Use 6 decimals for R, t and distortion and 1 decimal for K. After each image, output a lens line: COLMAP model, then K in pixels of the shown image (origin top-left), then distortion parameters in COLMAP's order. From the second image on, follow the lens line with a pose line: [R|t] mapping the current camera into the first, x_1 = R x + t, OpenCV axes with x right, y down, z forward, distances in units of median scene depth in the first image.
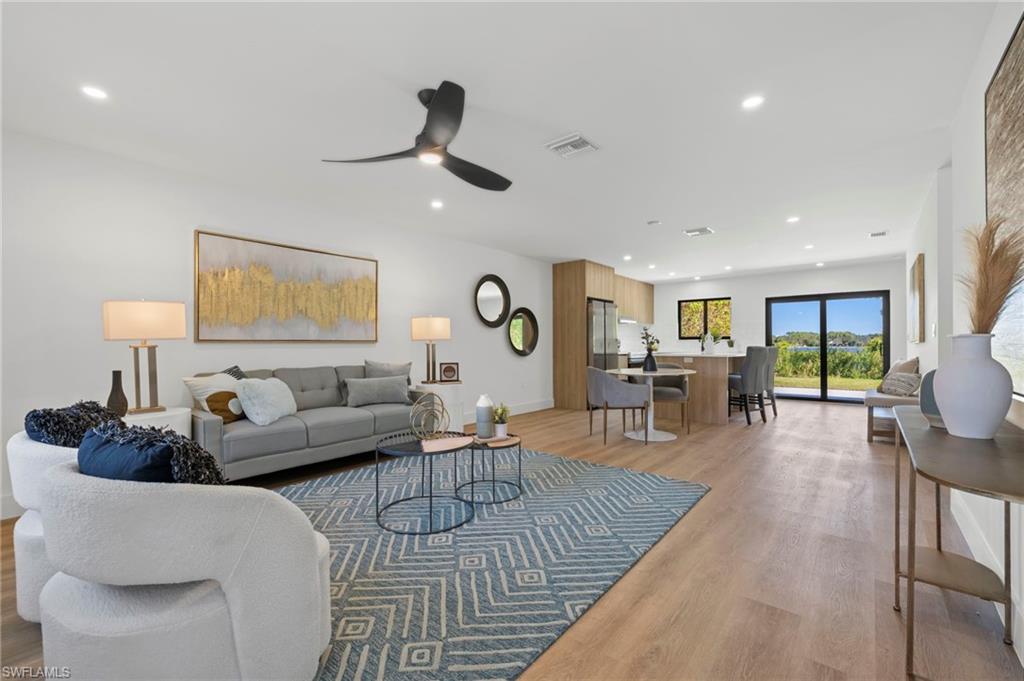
lens RADIAL K [[437.7, 0, 505.7], [0, 437.7, 341.6], [0, 0, 1]] dist [0.001671, 0.000241]
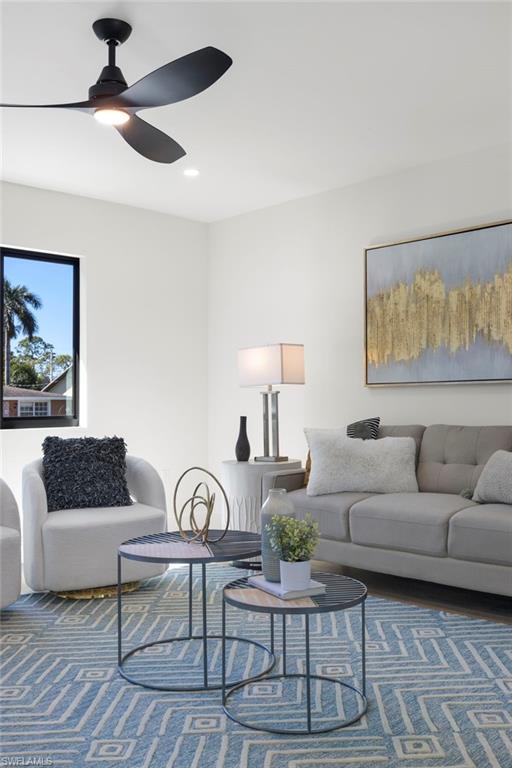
lens RADIAL K [[746.5, 0, 256.8], [0, 746.5, 373.8], [0, 0, 1]] dist [0.006177, 0.005388]
pose [[-0.085589, -0.029520, -0.995893, 0.650817], [0.018338, 0.999345, -0.031199, 0.016162], [0.996162, -0.020933, -0.084991, 0.884564]]
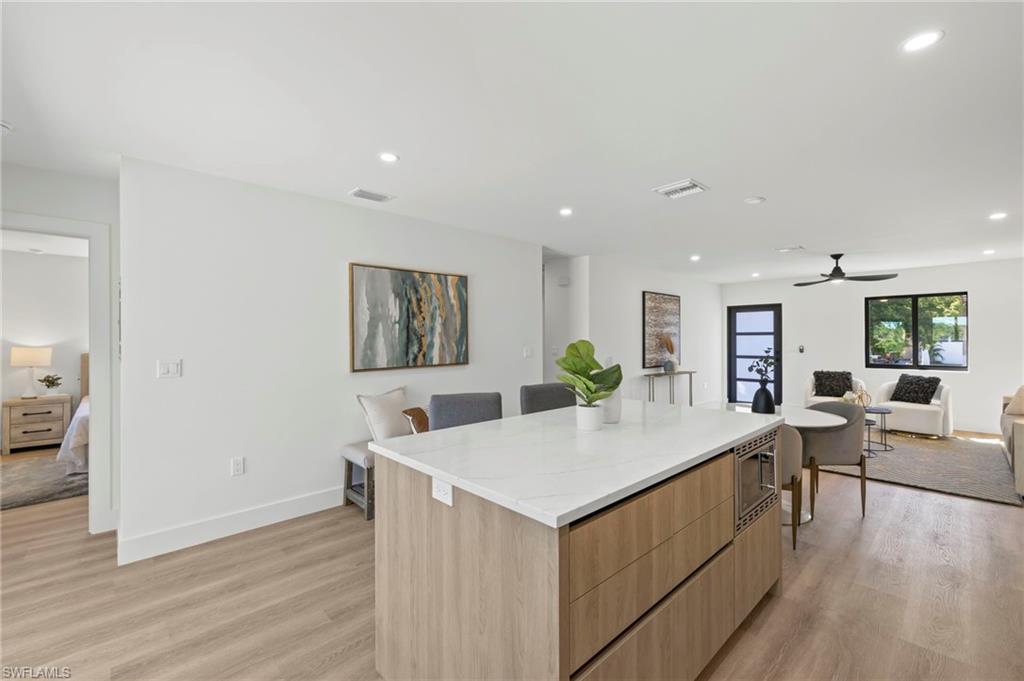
lens RADIAL K [[437.7, 0, 505.7], [0, 437.7, 341.6], [0, 0, 1]] dist [0.001671, 0.000241]
pose [[-0.992984, 0.006763, 0.118056, 0.902650], [0.006709, 0.999977, -0.000850, -0.067779], [-0.118059, -0.000052, -0.993007, 2.400870]]
